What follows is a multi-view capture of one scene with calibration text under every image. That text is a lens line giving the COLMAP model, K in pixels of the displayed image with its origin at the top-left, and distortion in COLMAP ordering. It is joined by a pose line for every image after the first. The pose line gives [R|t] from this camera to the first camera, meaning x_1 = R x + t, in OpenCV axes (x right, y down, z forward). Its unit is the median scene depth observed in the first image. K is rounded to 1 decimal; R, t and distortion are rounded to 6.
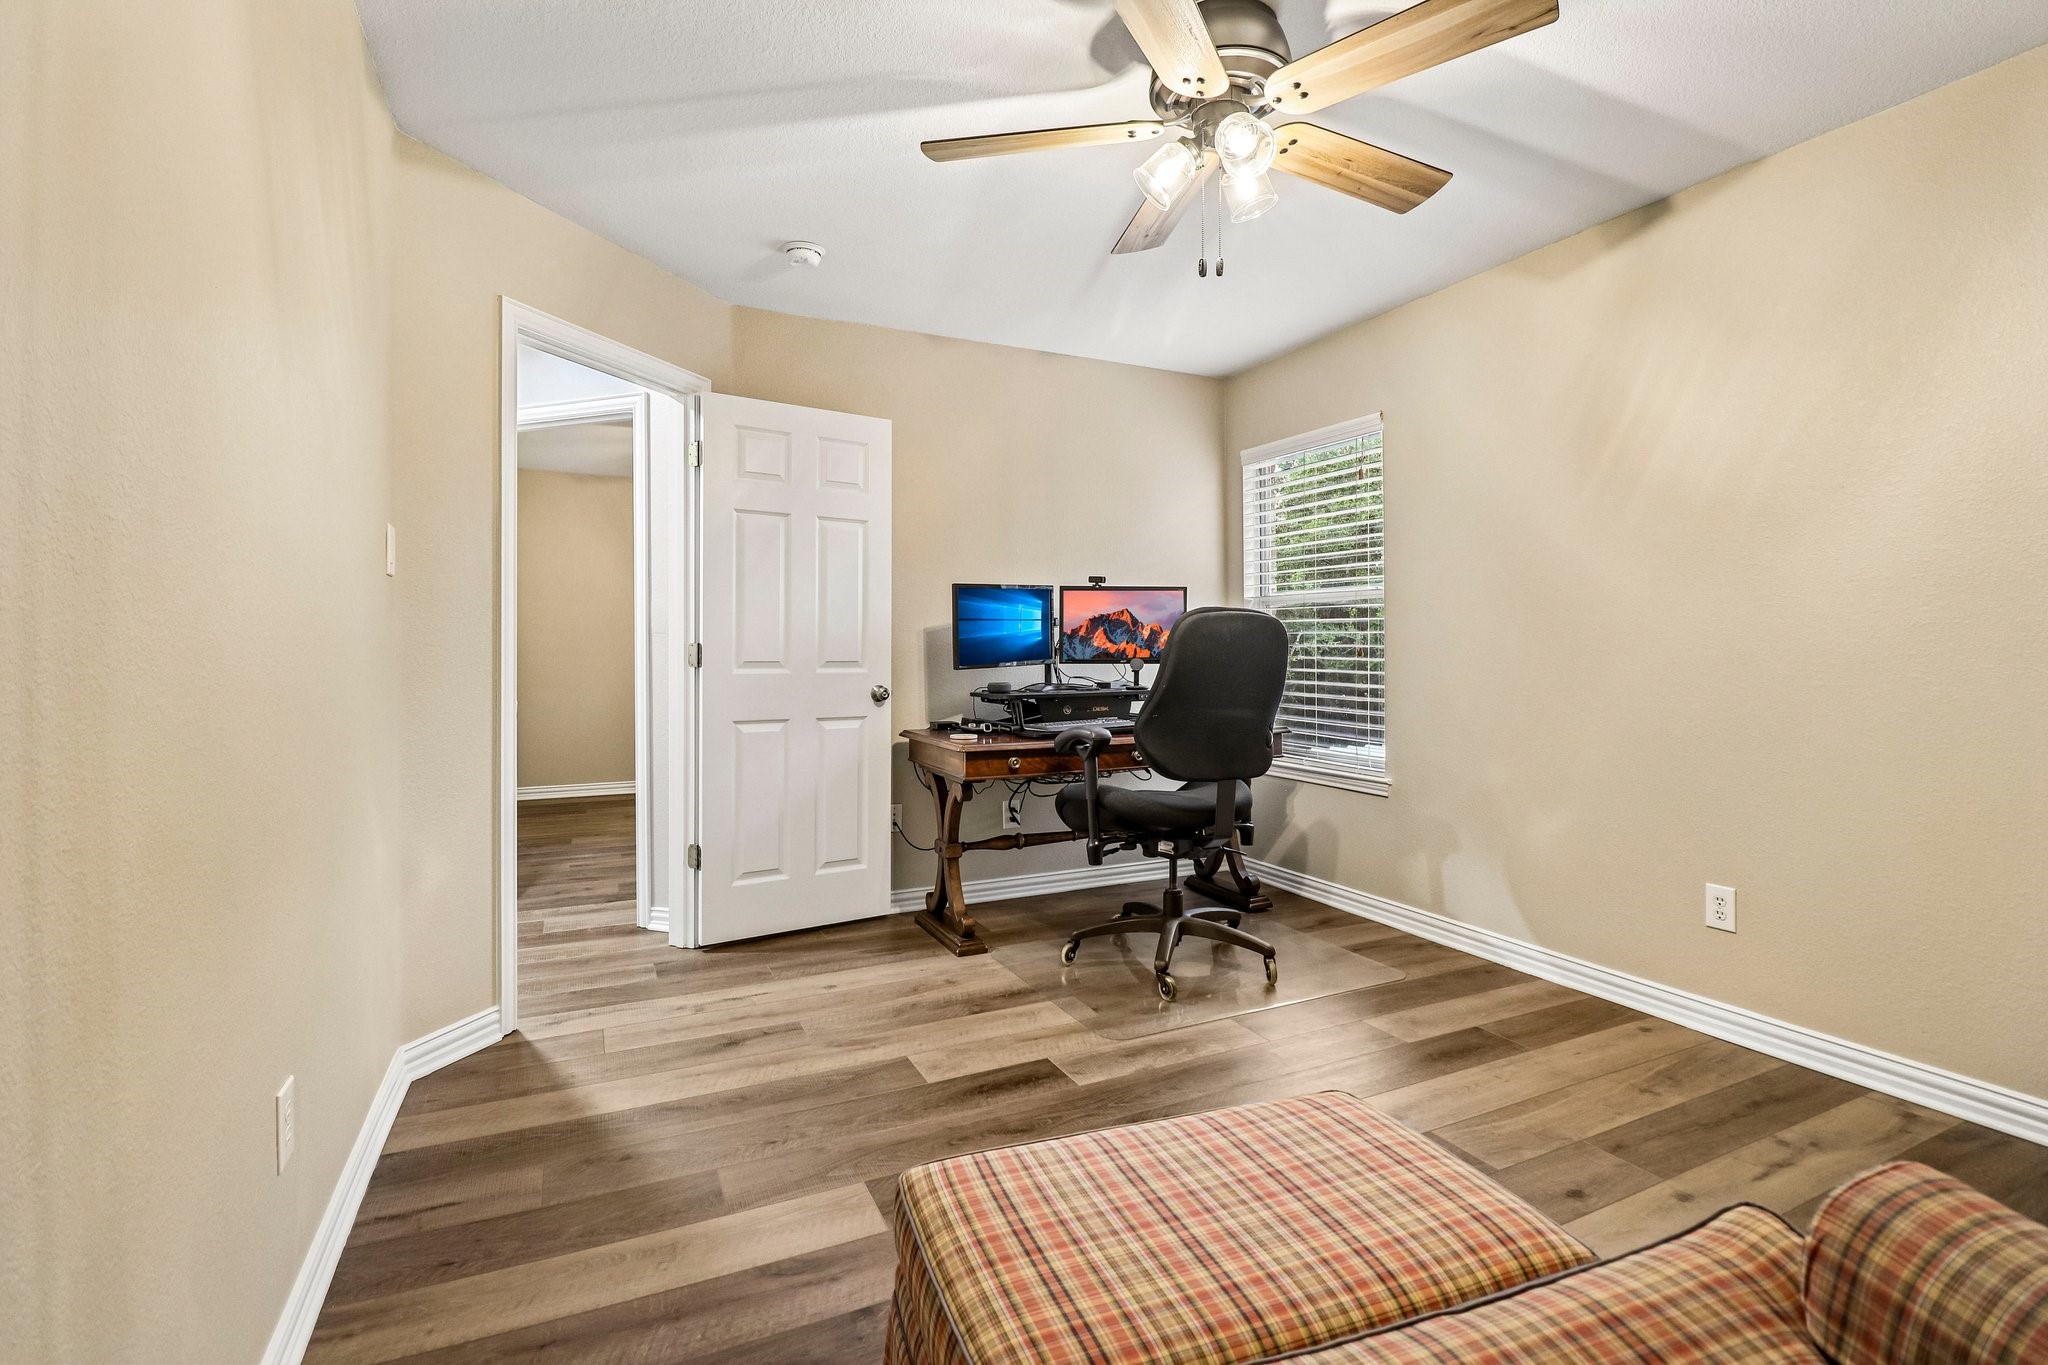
lens RADIAL K [[934.1, 0, 1015.7], [0, 934.1, 652.6], [0, 0, 1]] dist [-0.000367, -0.010634]
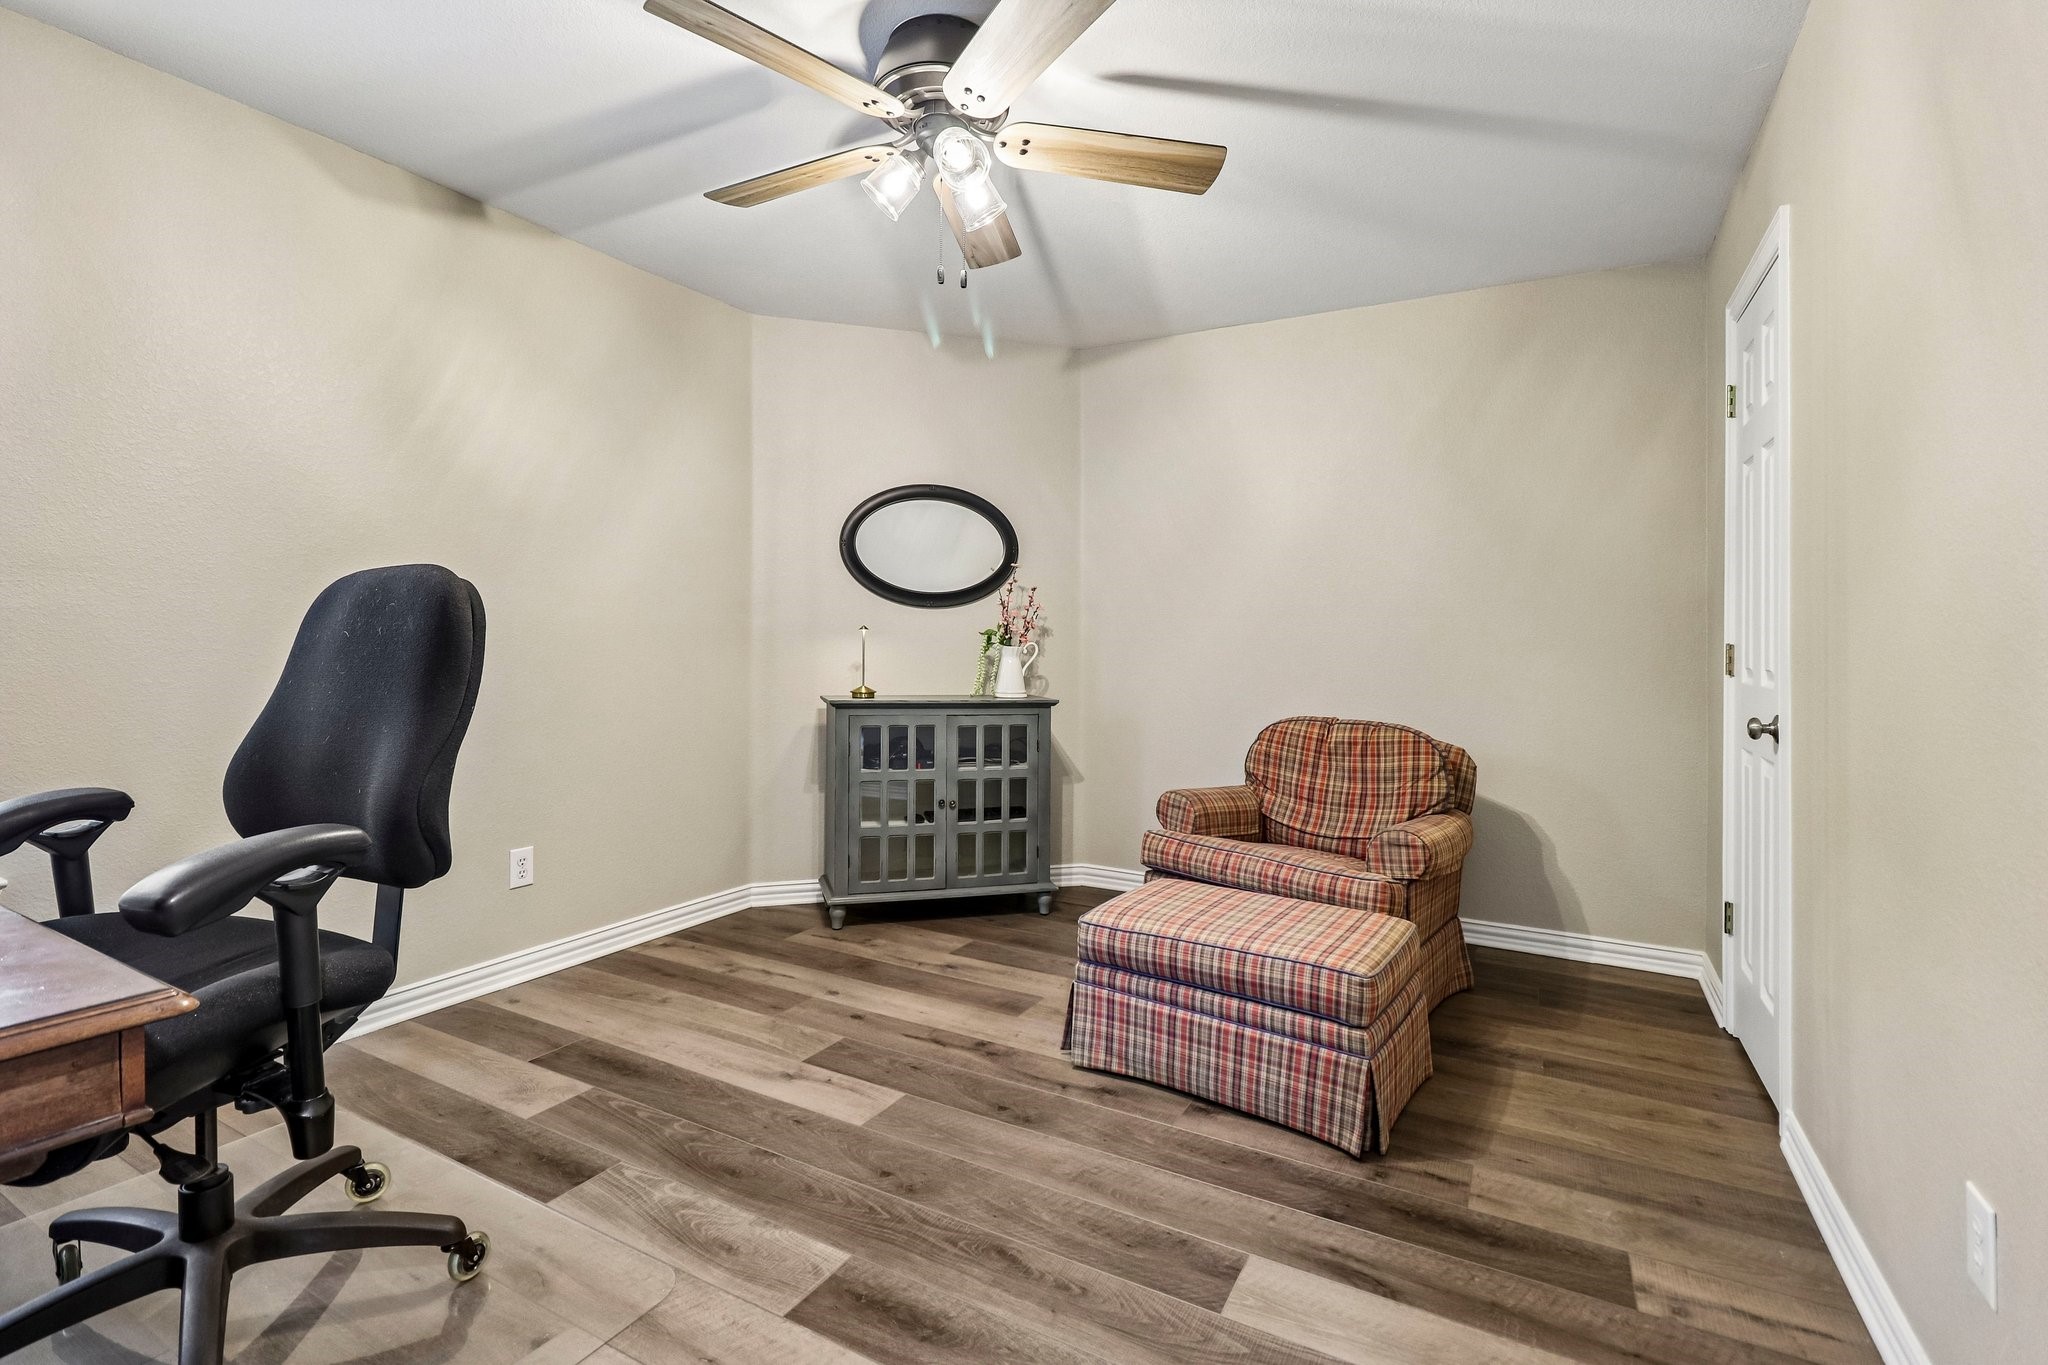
lens RADIAL K [[934.1, 0, 1015.7], [0, 934.1, 652.6], [0, 0, 1]] dist [-0.000367, -0.010634]
pose [[-0.577785, -0.013097, 0.816084, -0.588030], [-0.004222, 0.999906, 0.013057, -0.005429], [-0.816178, 0.004098, -0.577786, 1.330913]]
